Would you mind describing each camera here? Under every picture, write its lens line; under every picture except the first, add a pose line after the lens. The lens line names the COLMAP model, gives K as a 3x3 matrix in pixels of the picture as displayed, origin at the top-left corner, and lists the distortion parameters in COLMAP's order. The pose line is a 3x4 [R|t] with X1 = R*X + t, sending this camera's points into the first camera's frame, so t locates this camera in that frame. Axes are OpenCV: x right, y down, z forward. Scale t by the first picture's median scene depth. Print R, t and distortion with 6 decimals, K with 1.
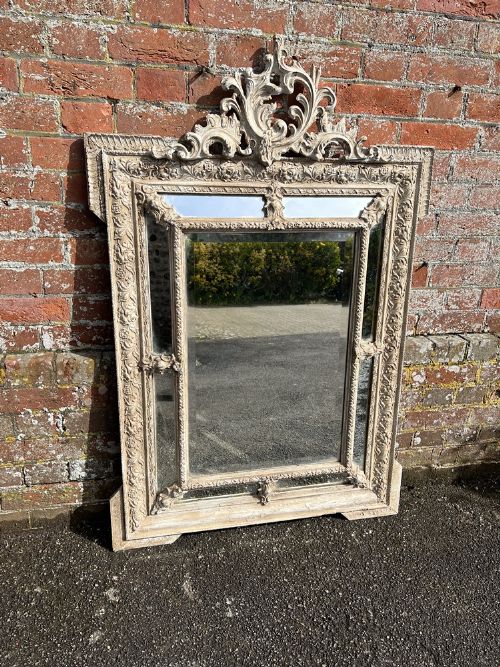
lens RADIAL K [[402.8, 0, 282.5], [0, 402.8, 321.6], [0, 0, 1]] dist [0.001730, -0.003041]
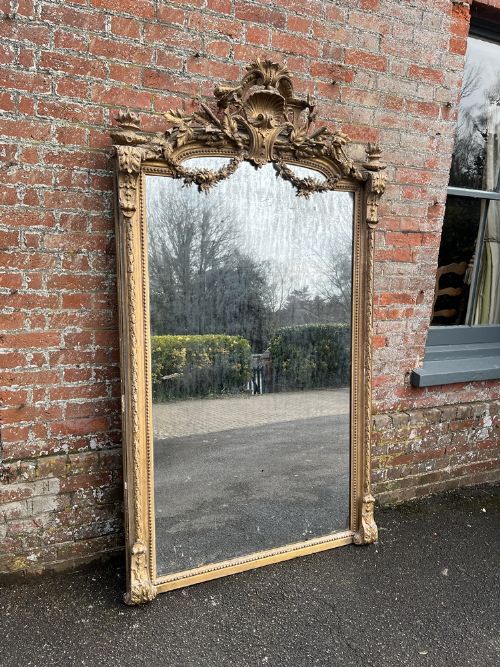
lens RADIAL K [[455.7, 0, 237.4], [0, 455.7, 333.7], [0, 0, 1]] dist [0.005219, 0.003101]
pose [[0.986455, -0.044354, 0.157919, -0.278038], [0.066376, 0.988340, -0.137031, -0.103870], [-0.150000, 0.145657, 0.977898, -0.986803]]
